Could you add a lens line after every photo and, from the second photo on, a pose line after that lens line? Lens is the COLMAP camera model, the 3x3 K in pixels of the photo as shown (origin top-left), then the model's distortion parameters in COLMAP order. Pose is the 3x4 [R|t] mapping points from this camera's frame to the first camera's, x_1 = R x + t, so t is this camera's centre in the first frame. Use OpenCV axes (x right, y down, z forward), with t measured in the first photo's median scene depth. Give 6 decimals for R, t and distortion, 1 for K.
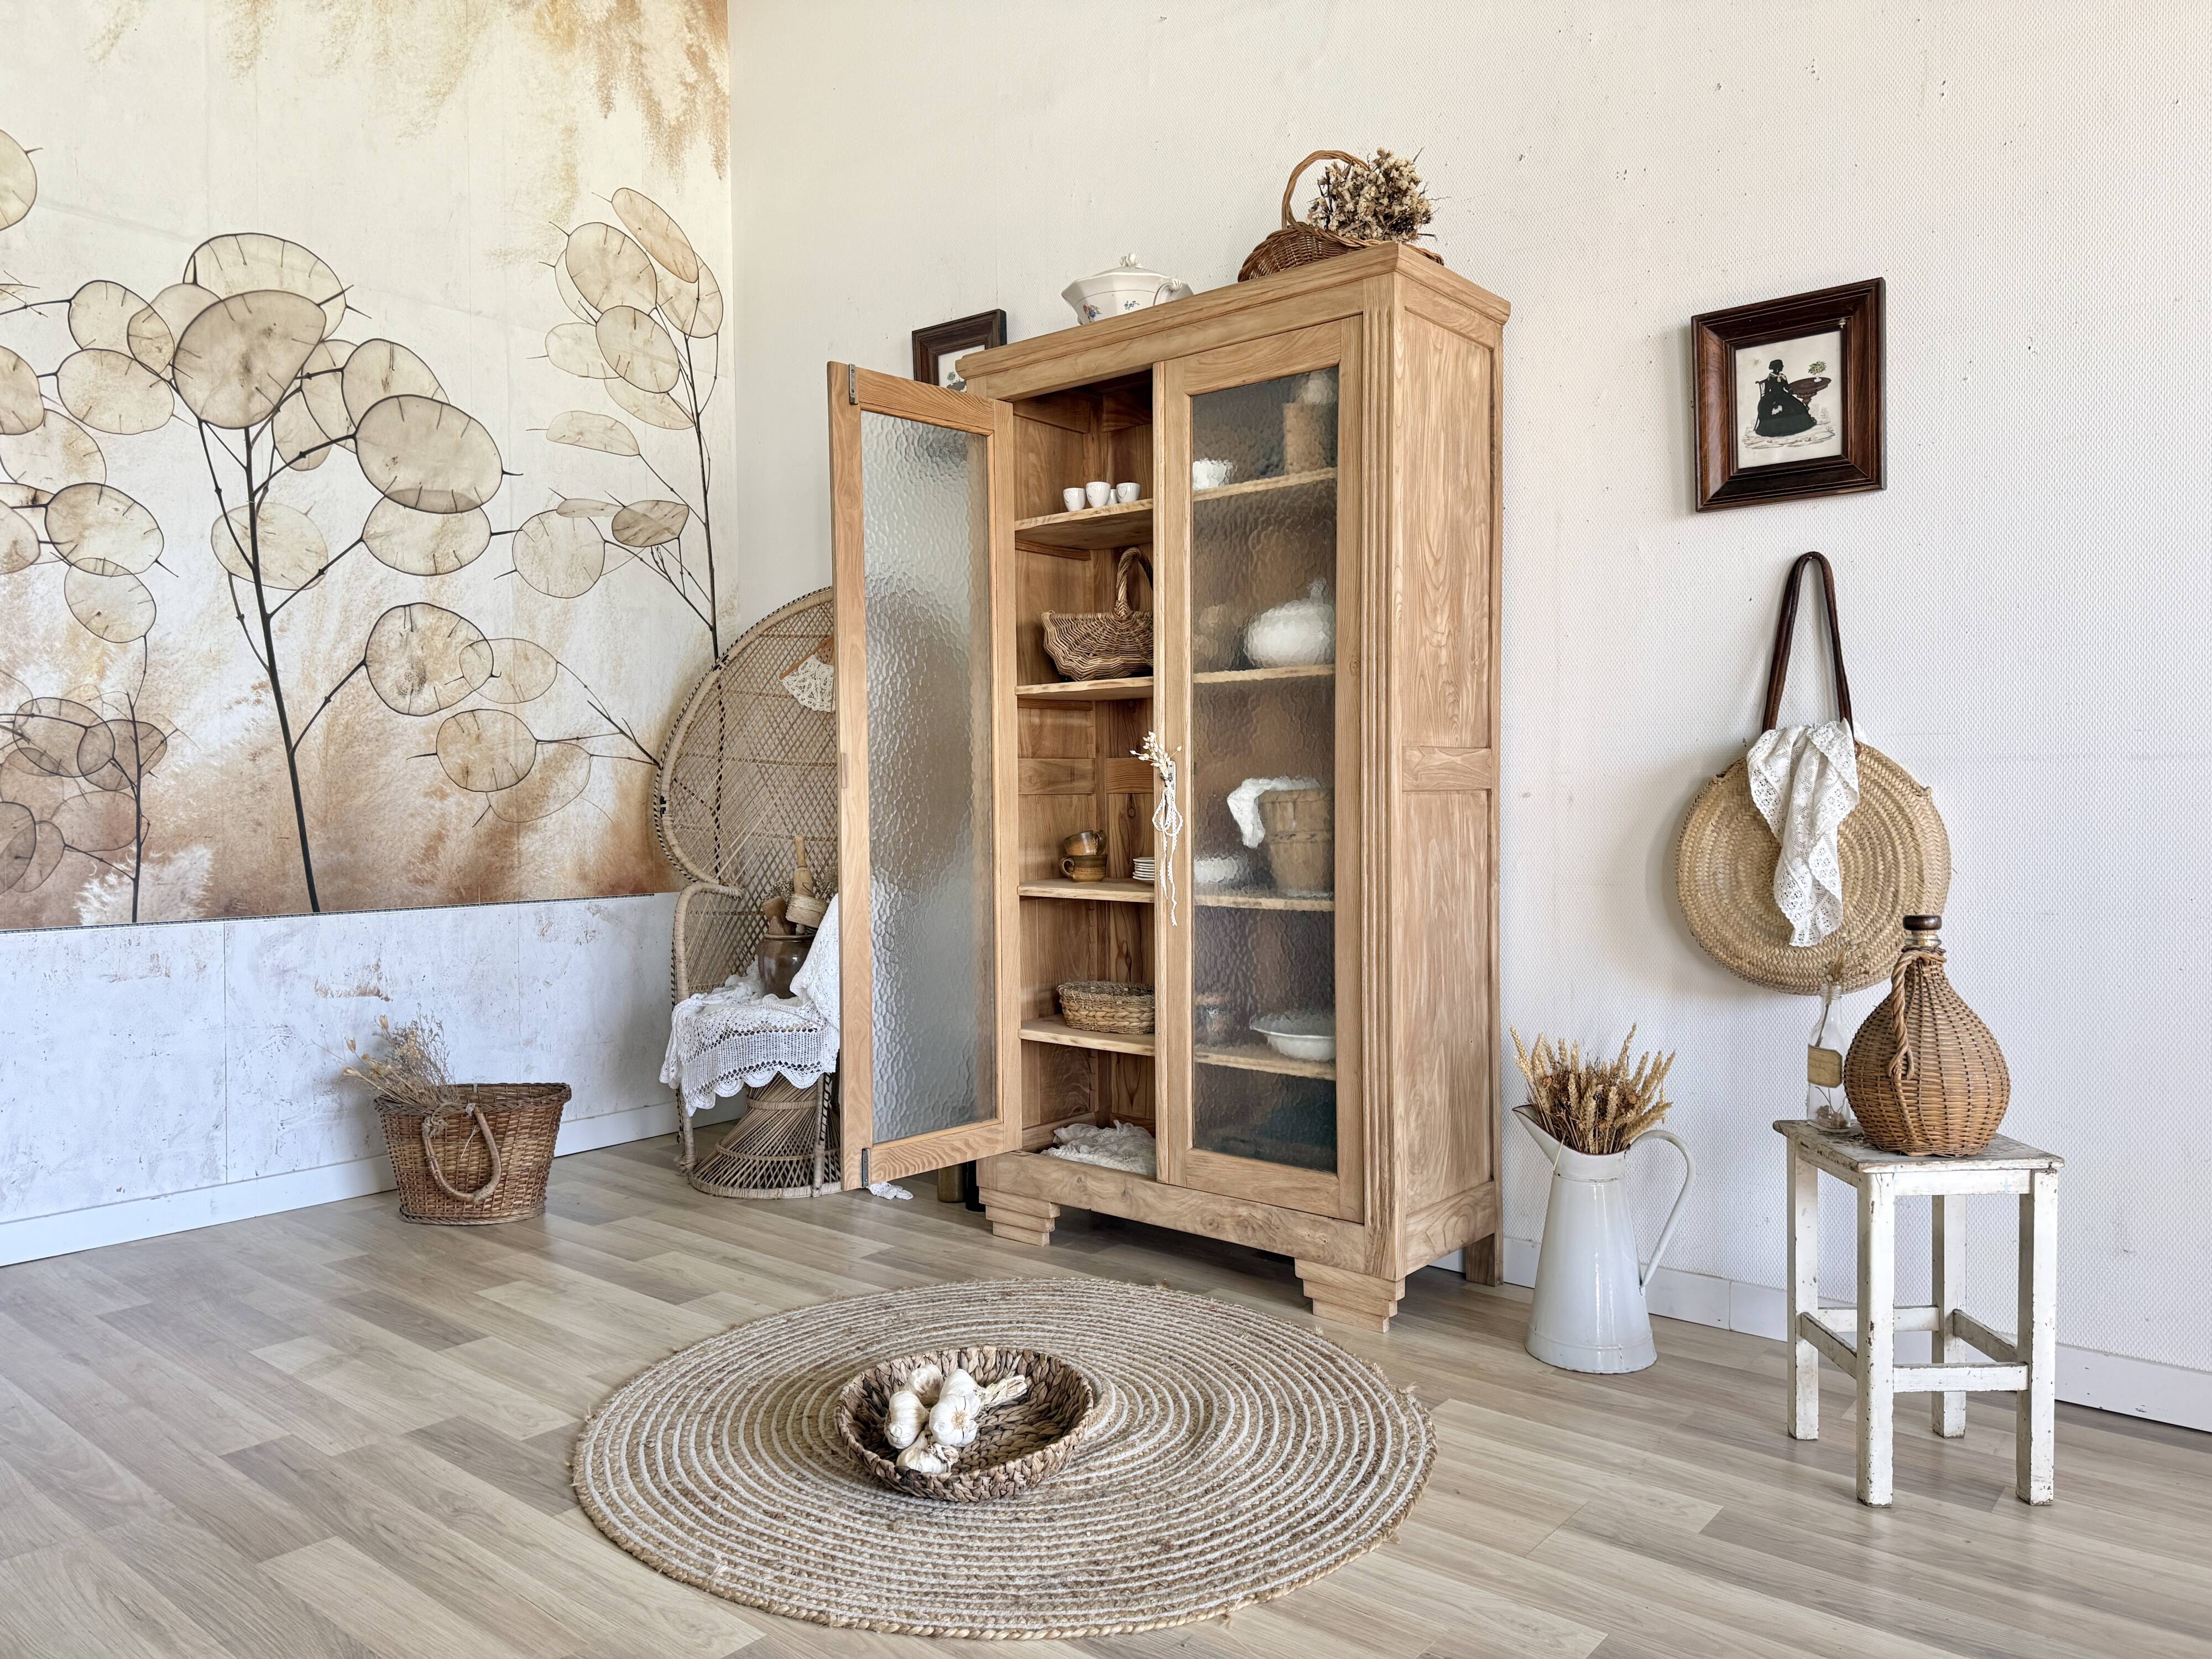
lens RADIAL K [[1555.3, 0, 1102.8], [0, 1555.3, 835.7], [0, 0, 1]] dist [0.058434, -0.078950]
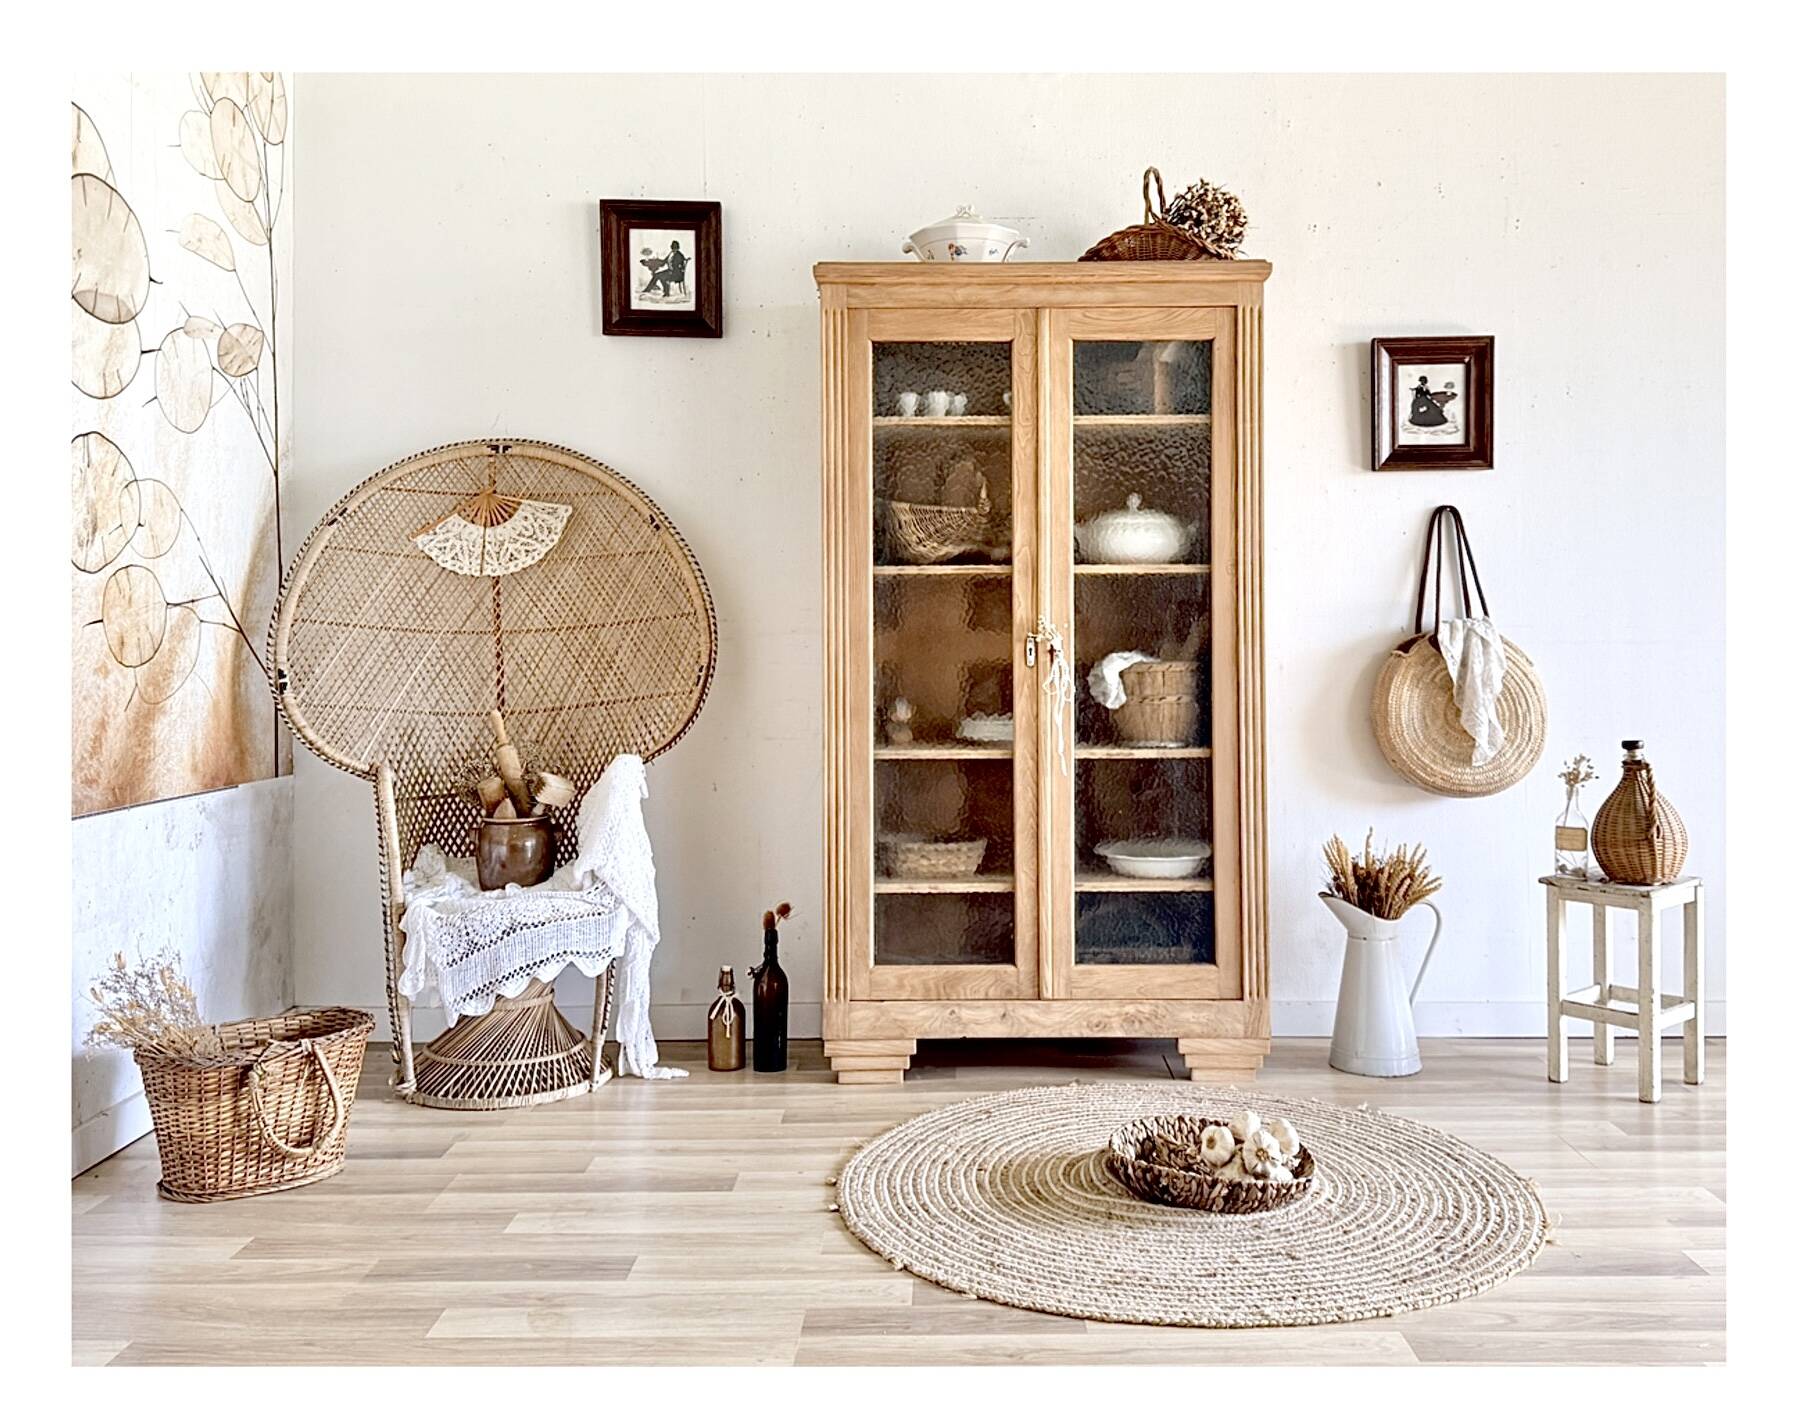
lens RADIAL K [[1572.4, 0, 974.1], [0, 1572.4, 602.4], [0, 0, 1]] dist [0.129474, -0.221226]
pose [[0.760252, 0.018246, 0.649372, -0.829175], [0.018015, 0.998629, -0.049150, -0.018045], [-0.649378, 0.049065, 0.758881, 0.125988]]
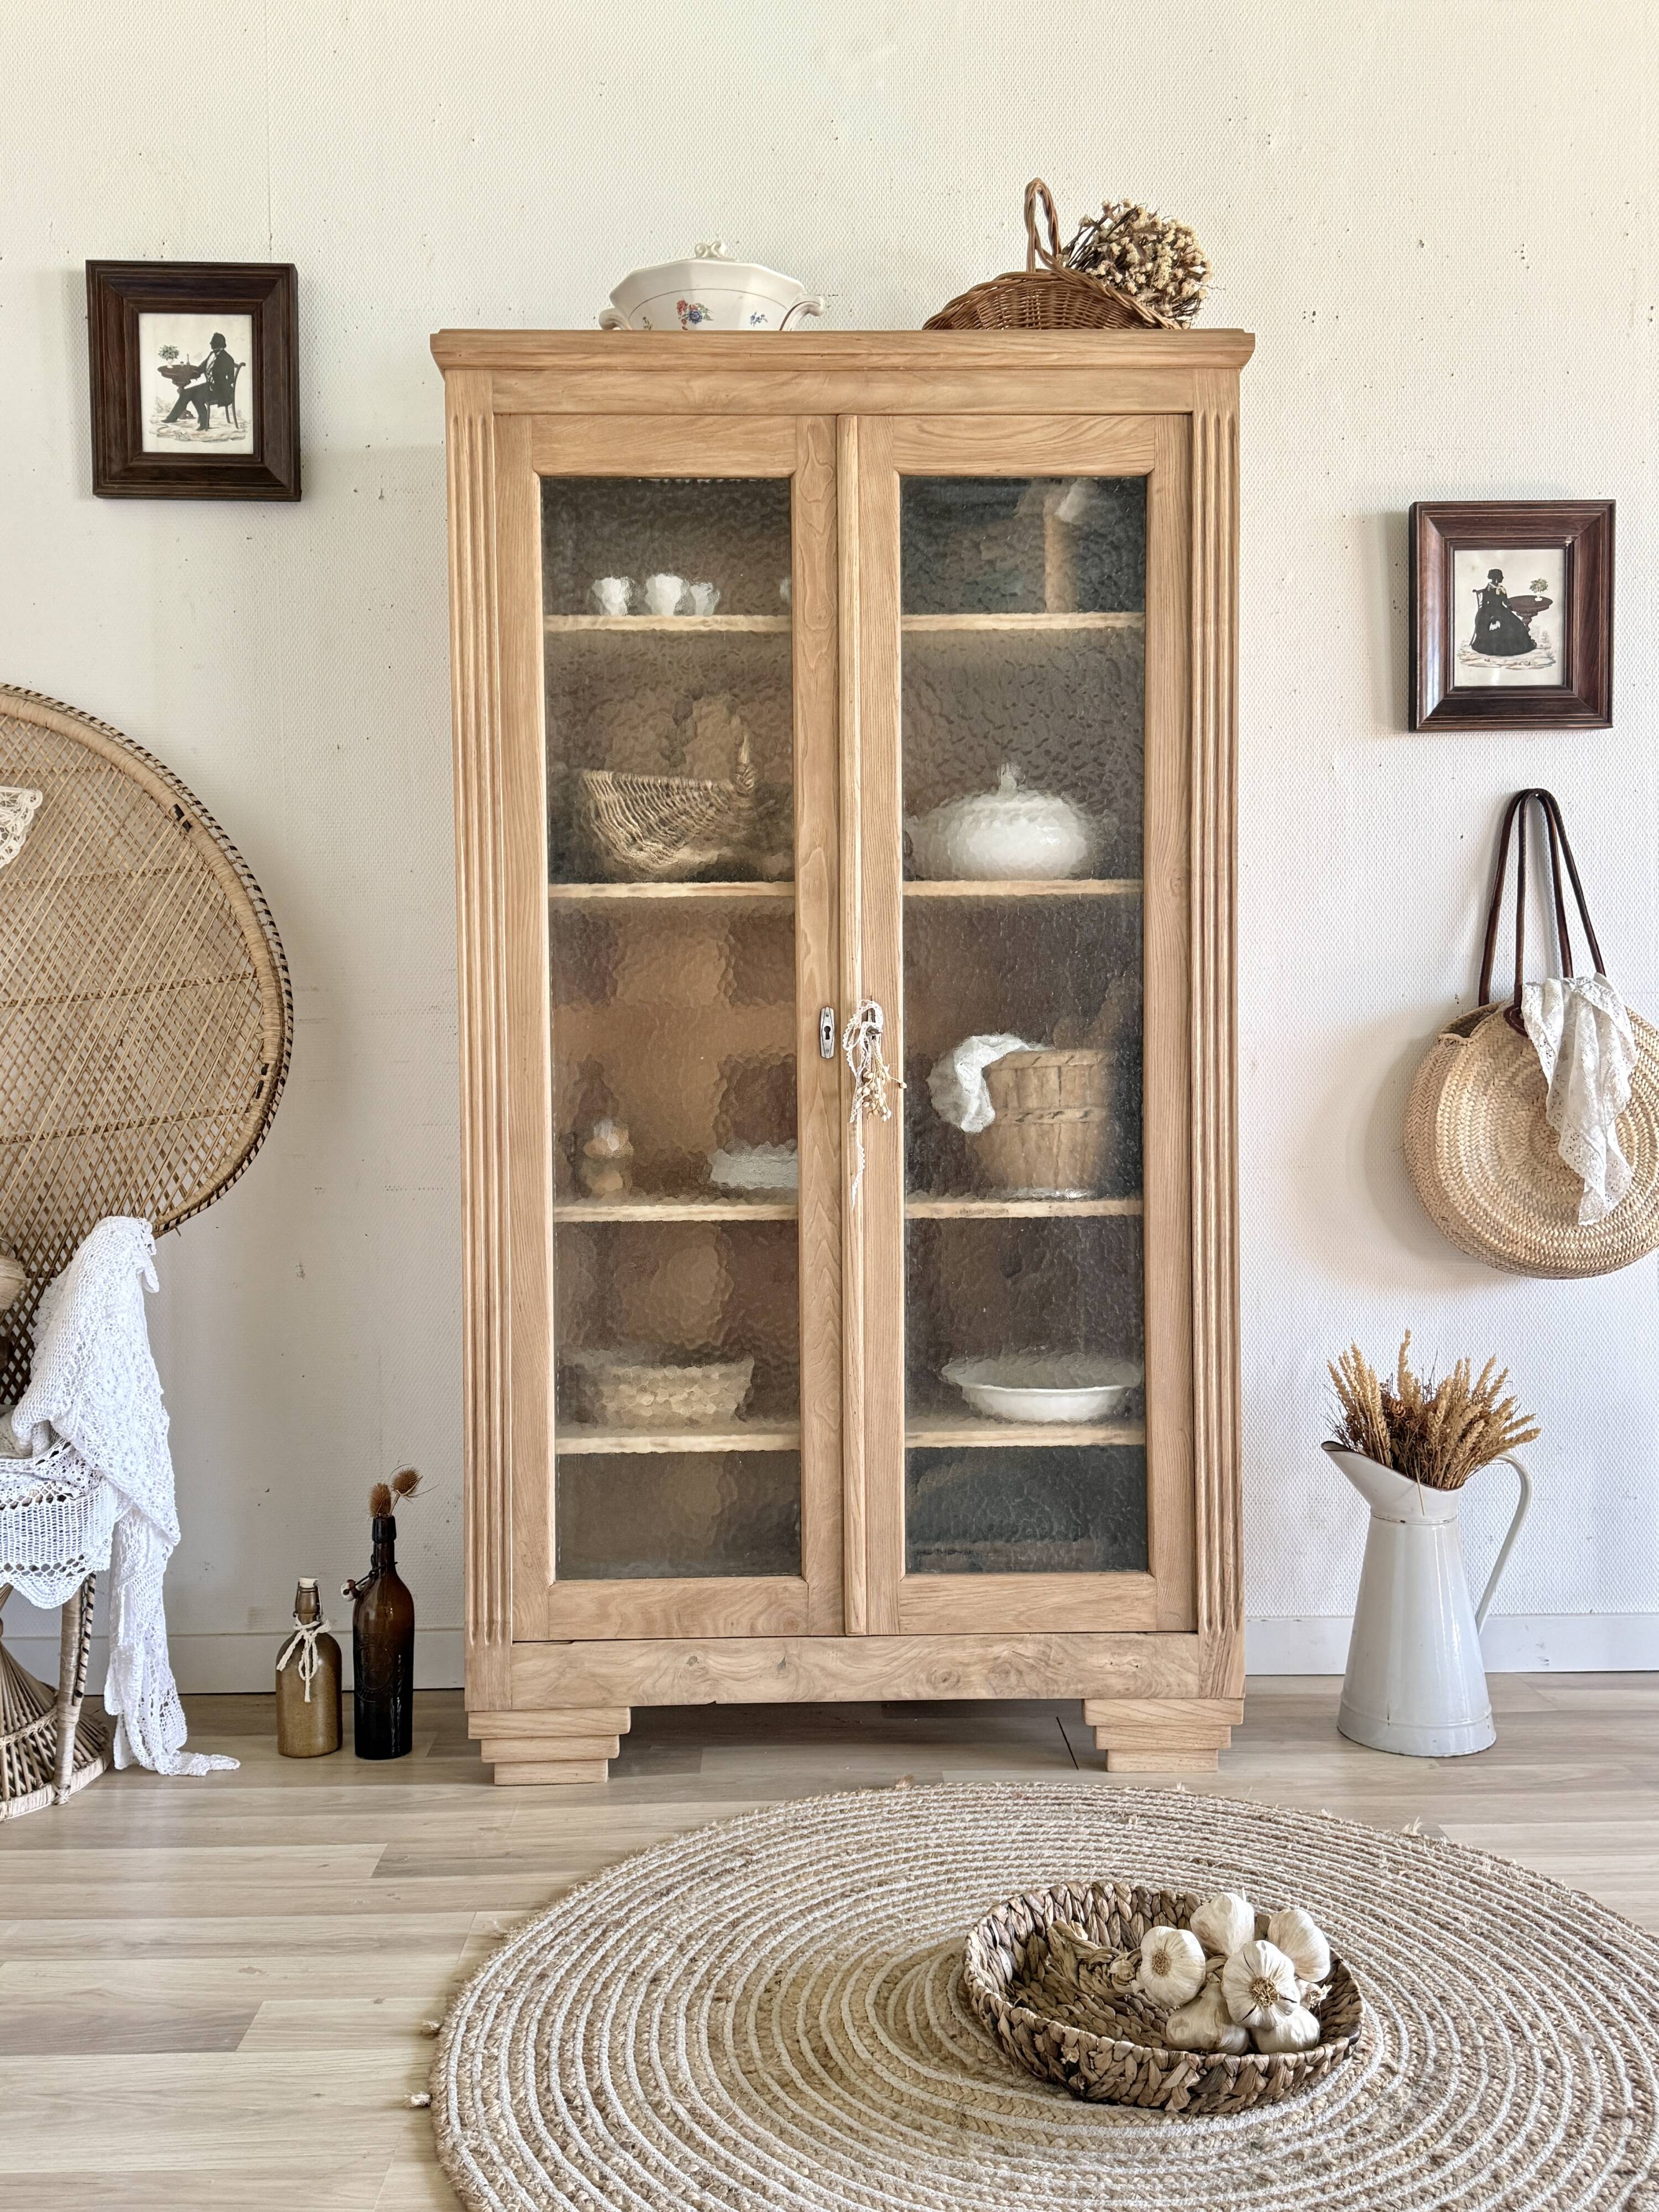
lens RADIAL K [[1938.4, 0, 837.7], [0, 1938.4, 1109.3], [0, 0, 1]] dist [0.097828, -0.170359]
pose [[0.749919, -0.012434, 0.661413, -0.553728], [0.023325, 0.999699, -0.007654, 0.002444], [-0.661119, 0.021167, 0.749983, 0.393231]]
